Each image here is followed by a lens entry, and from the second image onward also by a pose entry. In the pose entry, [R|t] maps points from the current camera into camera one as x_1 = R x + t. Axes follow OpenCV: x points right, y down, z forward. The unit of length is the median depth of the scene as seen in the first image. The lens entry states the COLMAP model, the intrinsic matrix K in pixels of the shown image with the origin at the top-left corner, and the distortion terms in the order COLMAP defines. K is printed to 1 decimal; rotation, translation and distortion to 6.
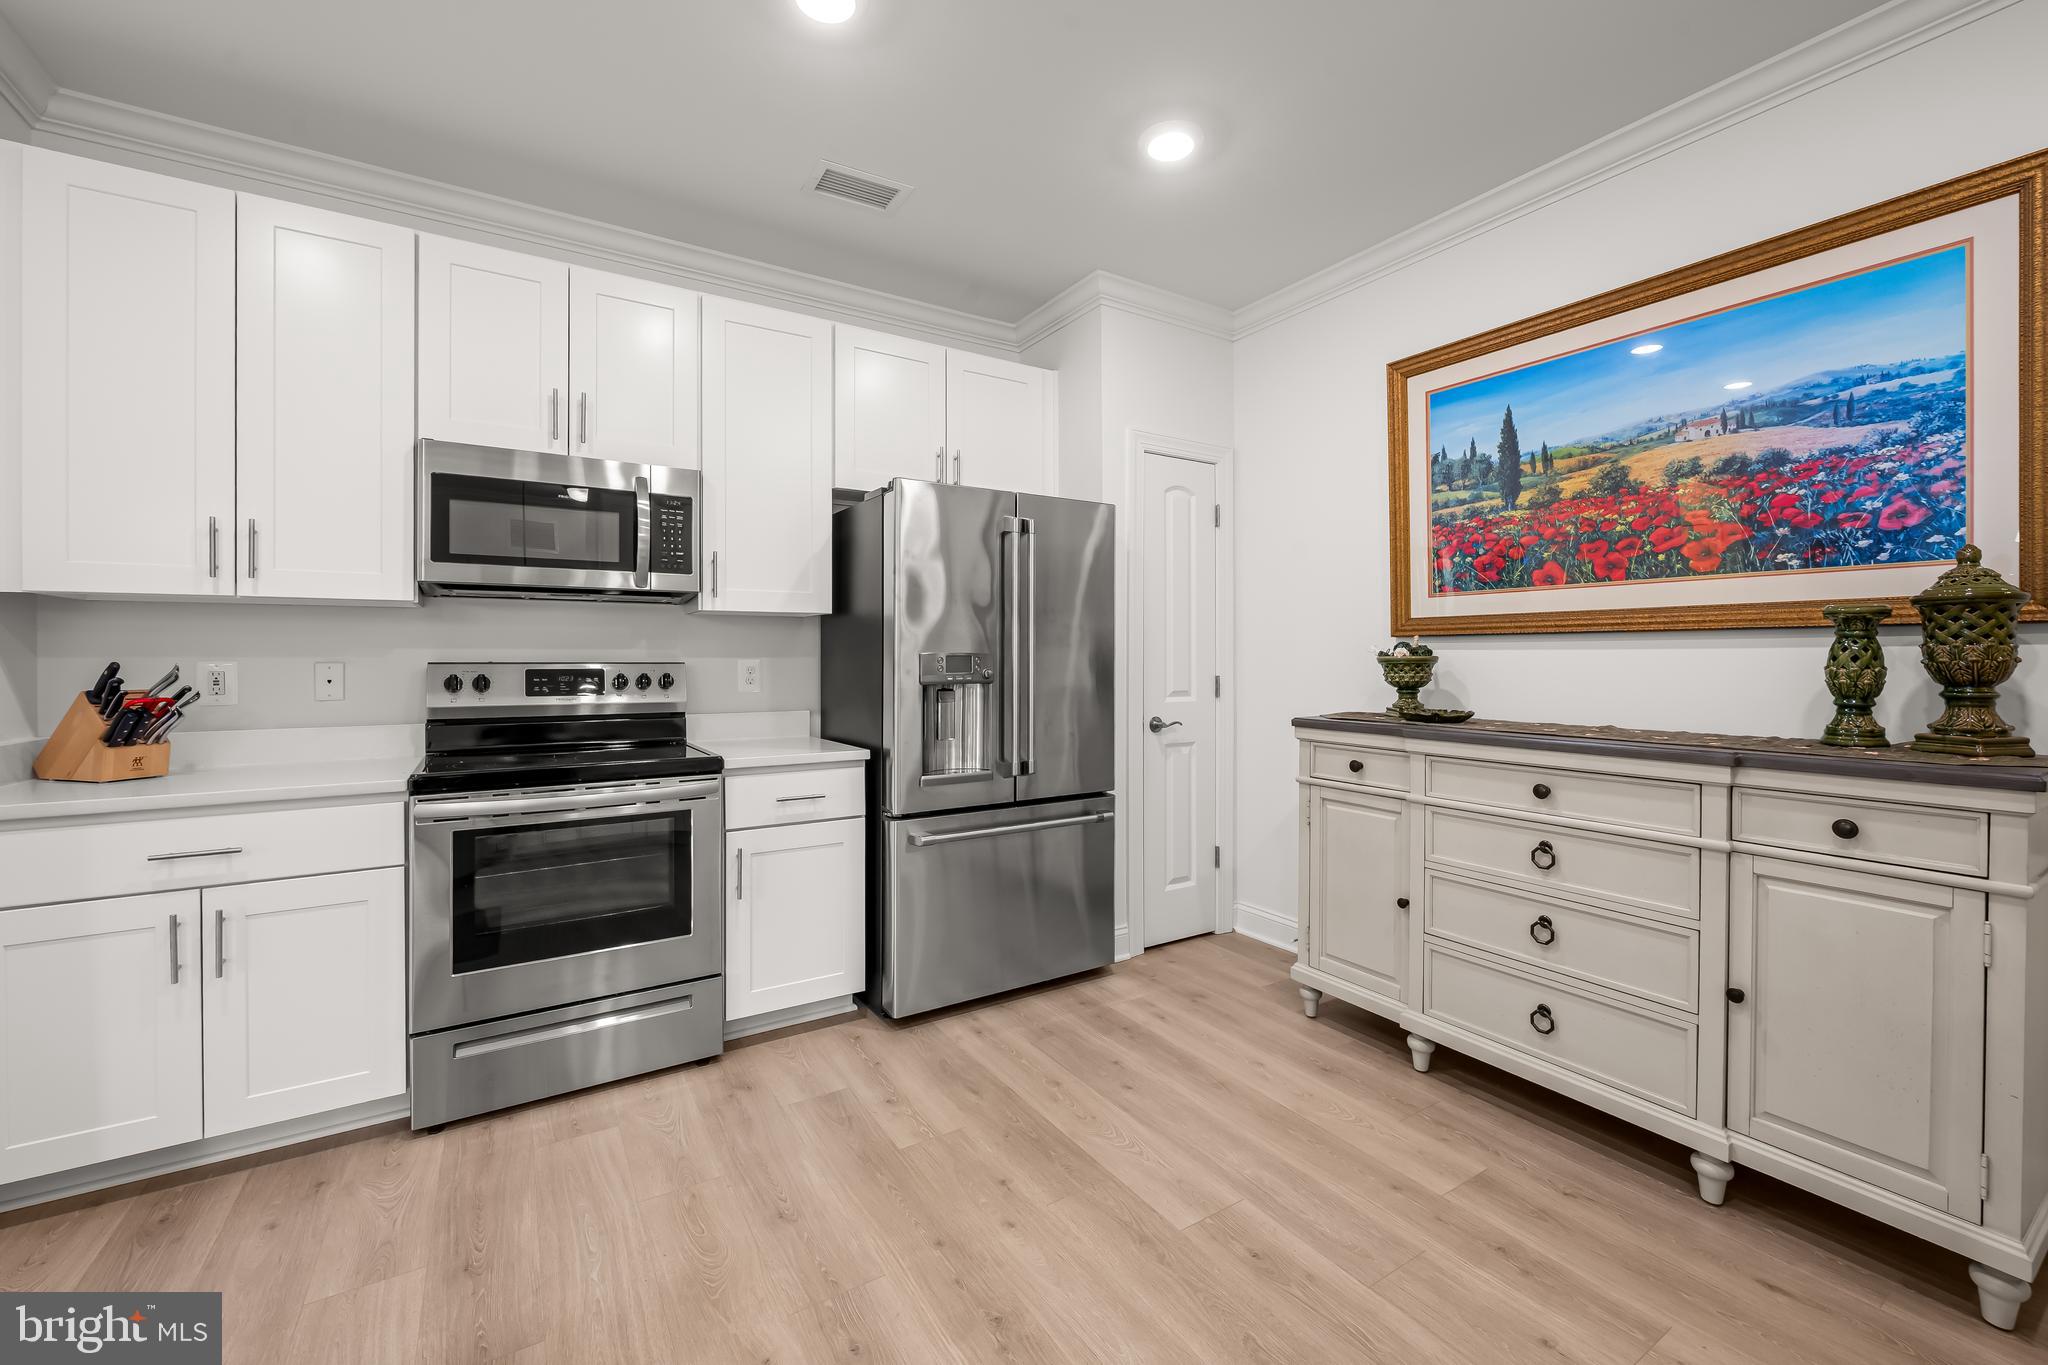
lens RADIAL K [[828.0, 0, 1027.2], [0, 828.0, 659.4], [0, 0, 1]] dist [-0.006457, 0.001355]
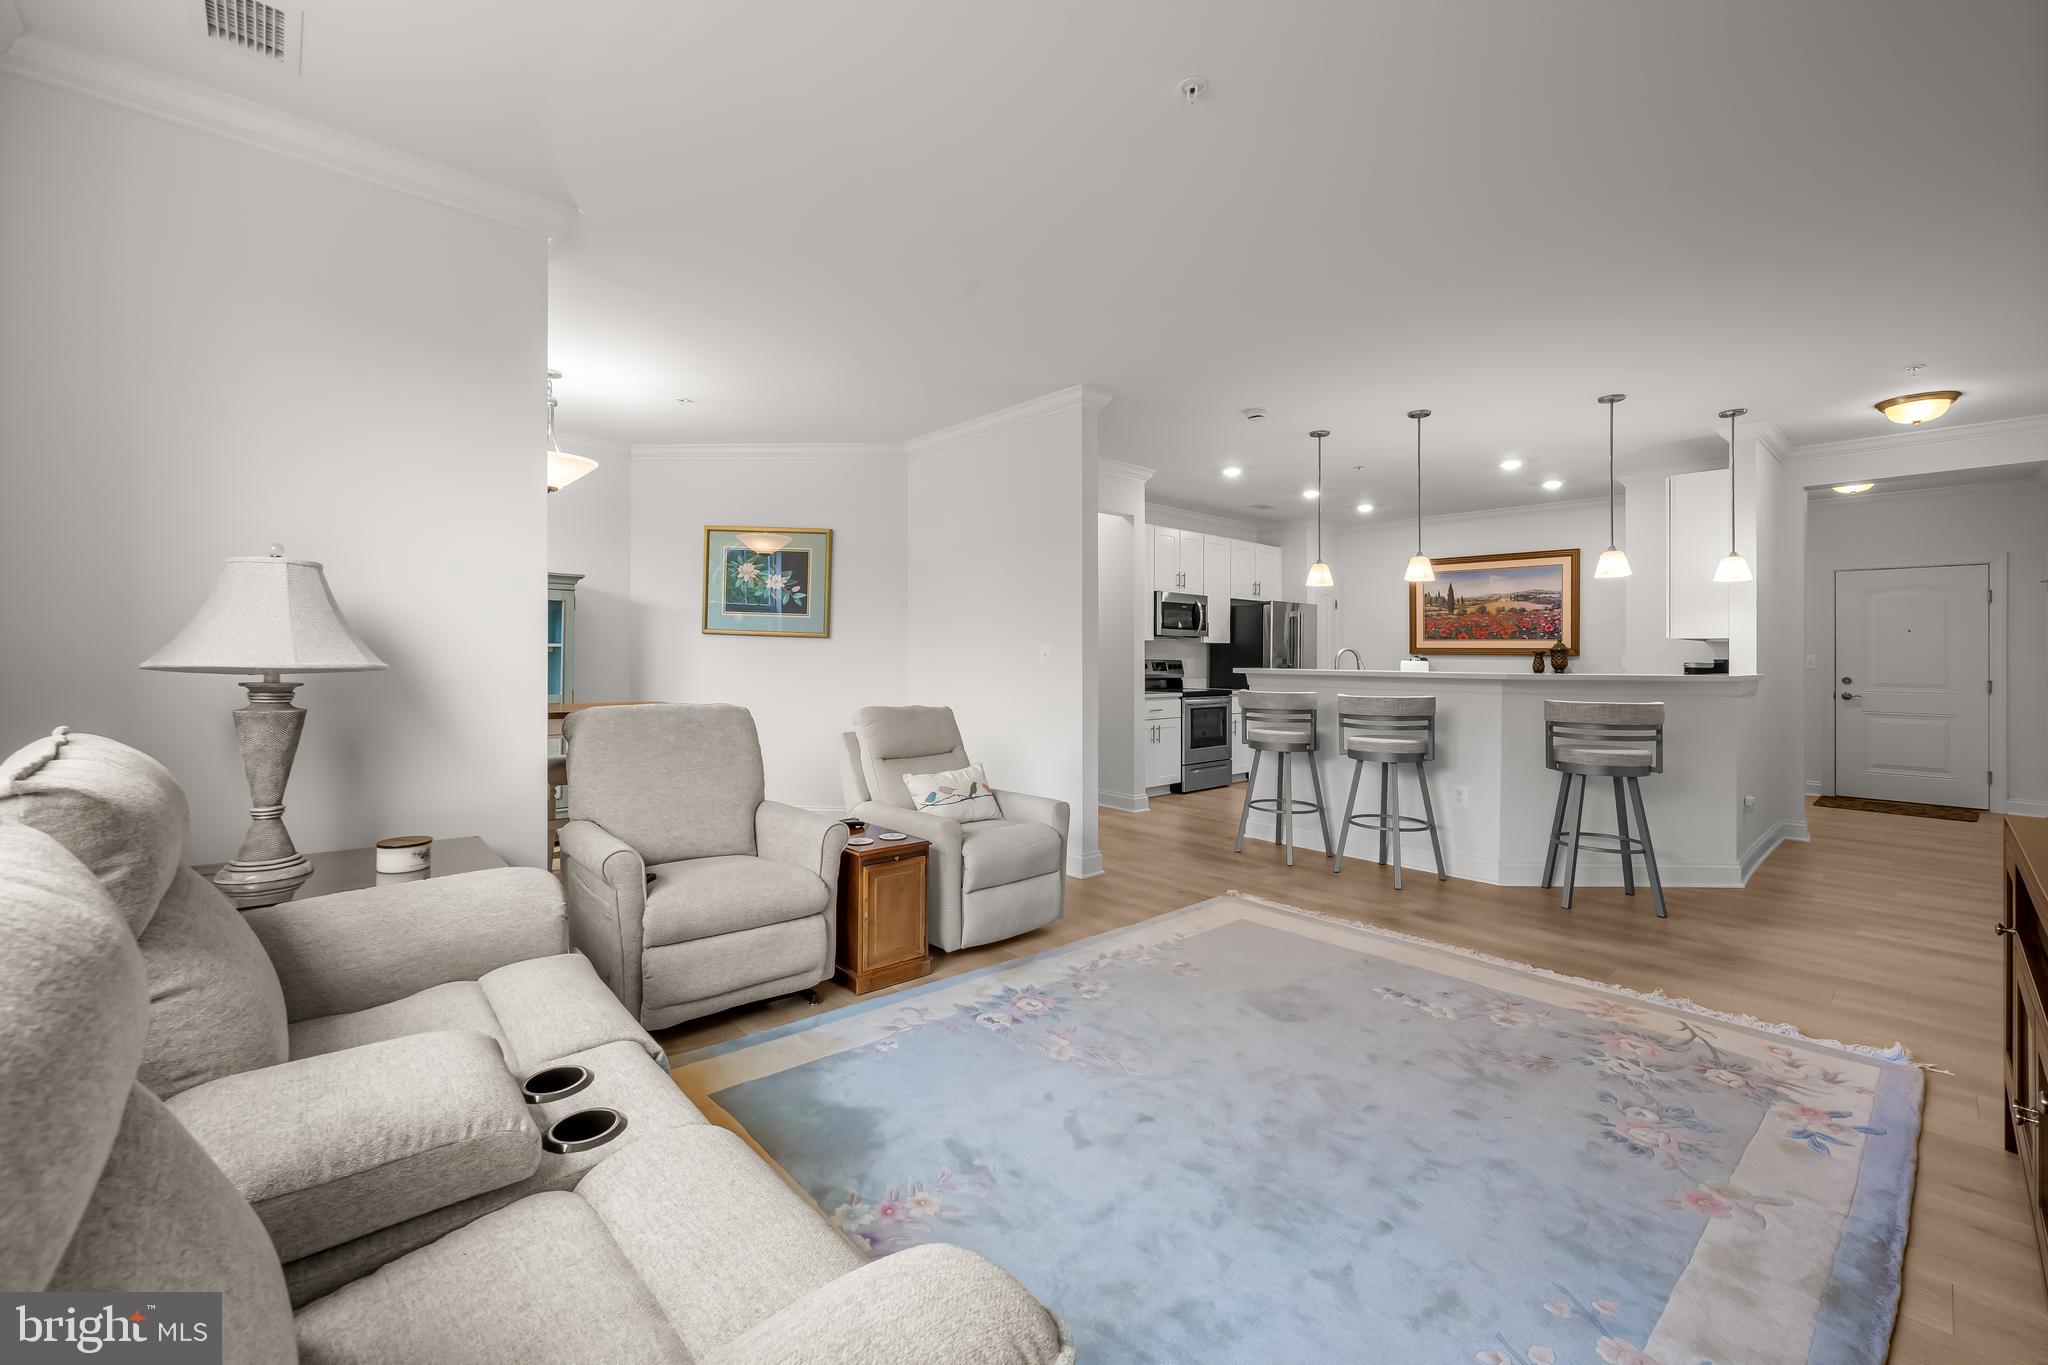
lens RADIAL K [[828.0, 0, 1029.4], [0, 828.0, 649.5], [0, 0, 1]] dist [-0.006457, 0.001355]
pose [[0.984772, 0.013109, 0.173353, -1.807362], [-0.011867, 0.999896, -0.008202, -0.003625], [-0.173443, 0.006020, 0.984826, -2.140077]]
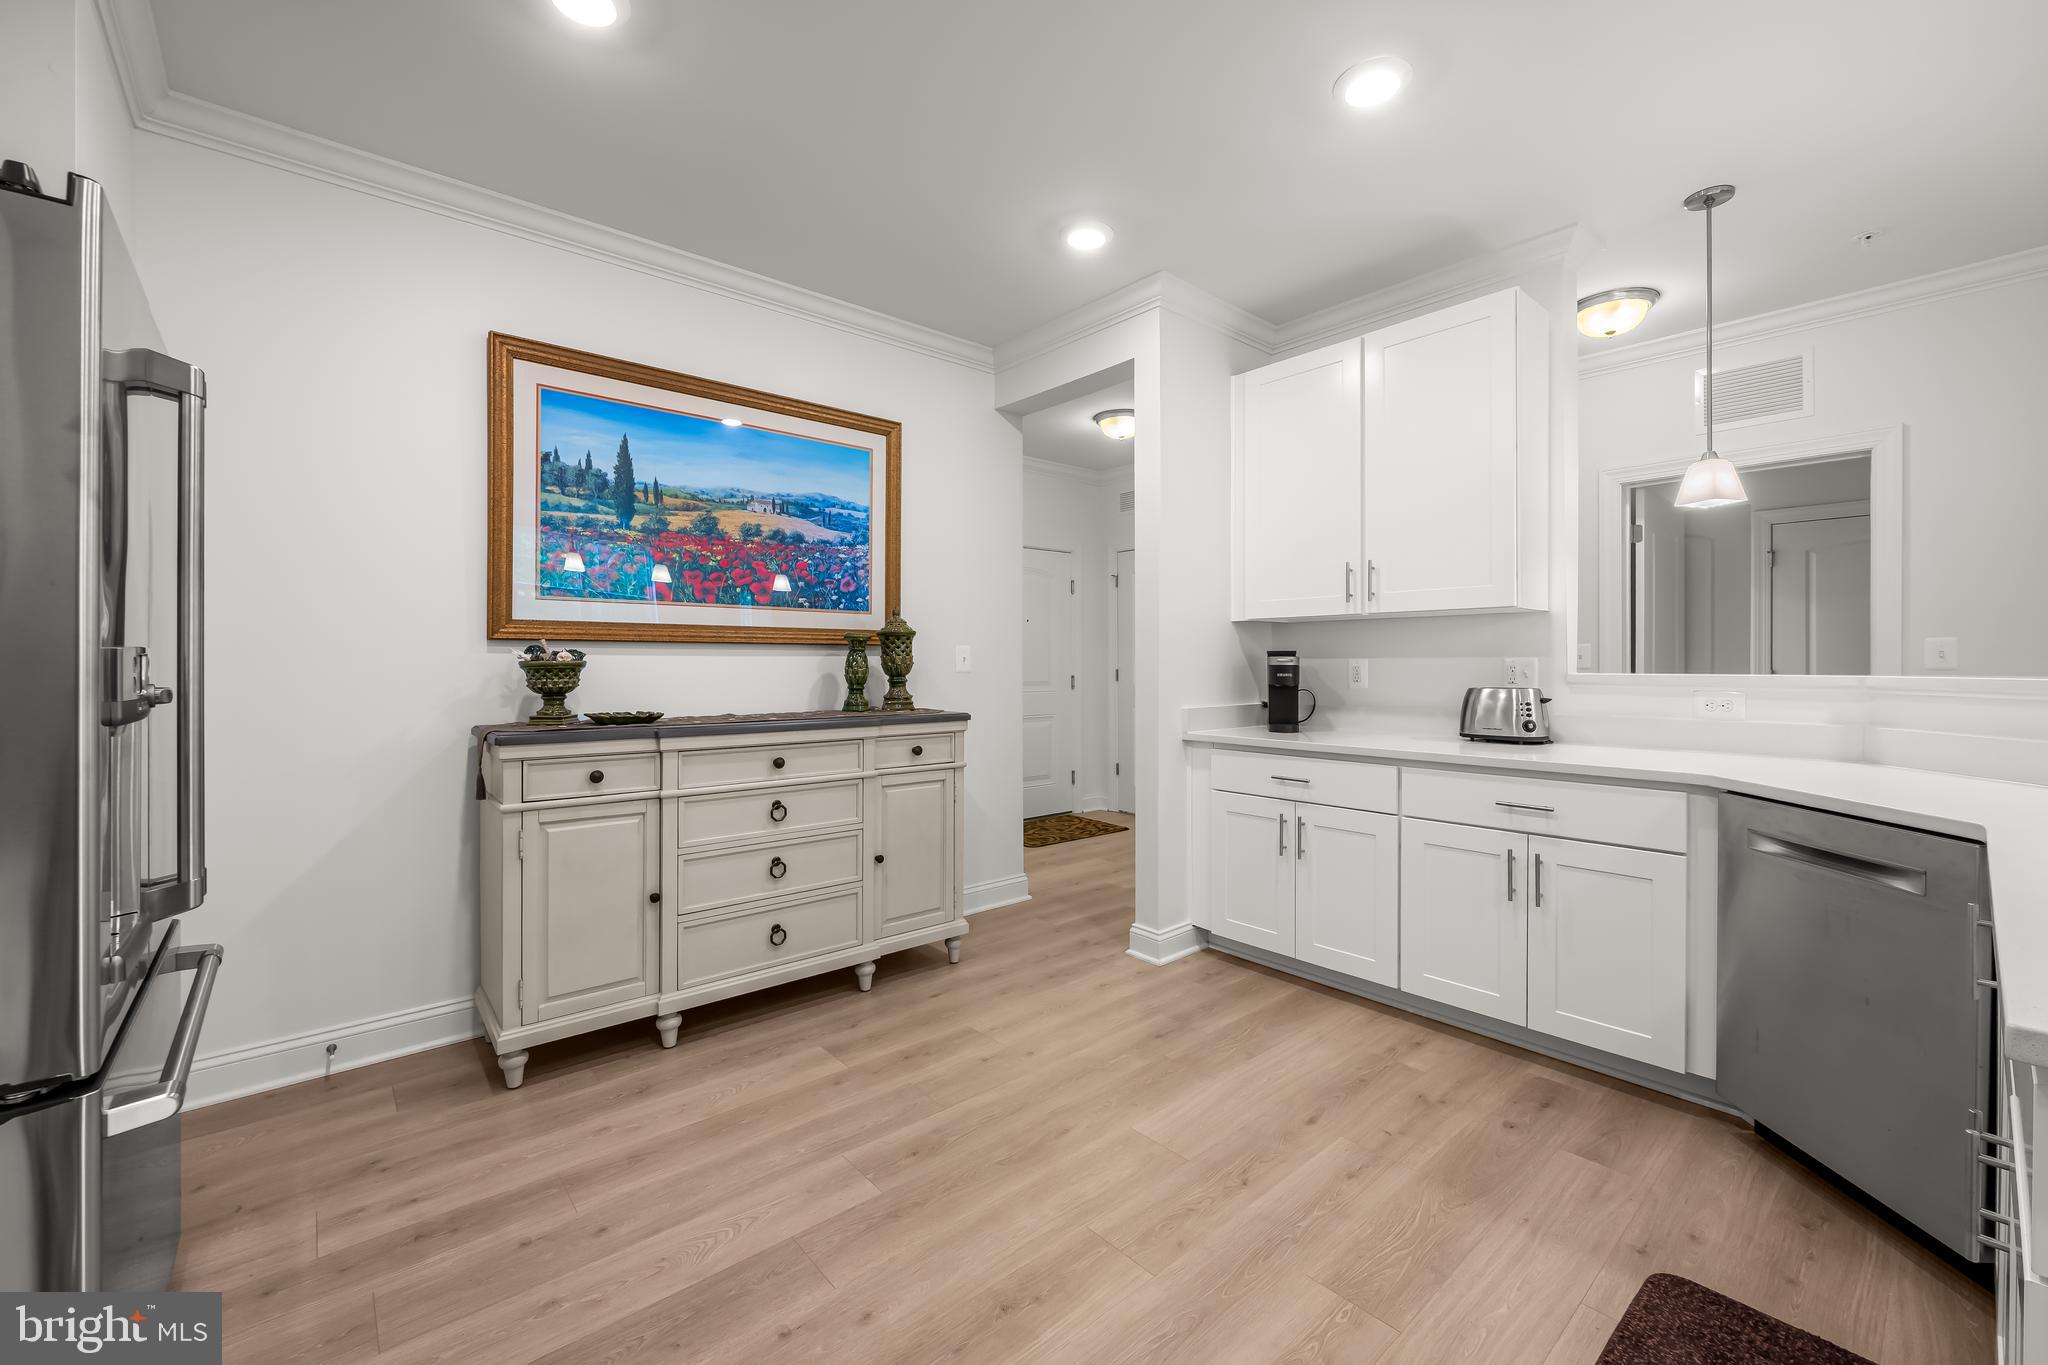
lens RADIAL K [[828.0, 0, 1030.6], [0, 828.0, 664.9], [0, 0, 1]] dist [-0.006457, 0.001355]
pose [[-0.152413, -0.002550, 0.988314, -0.685124], [0.002117, 0.999994, 0.002906, -0.000705], [-0.988315, 0.002536, -0.152407, 0.731159]]
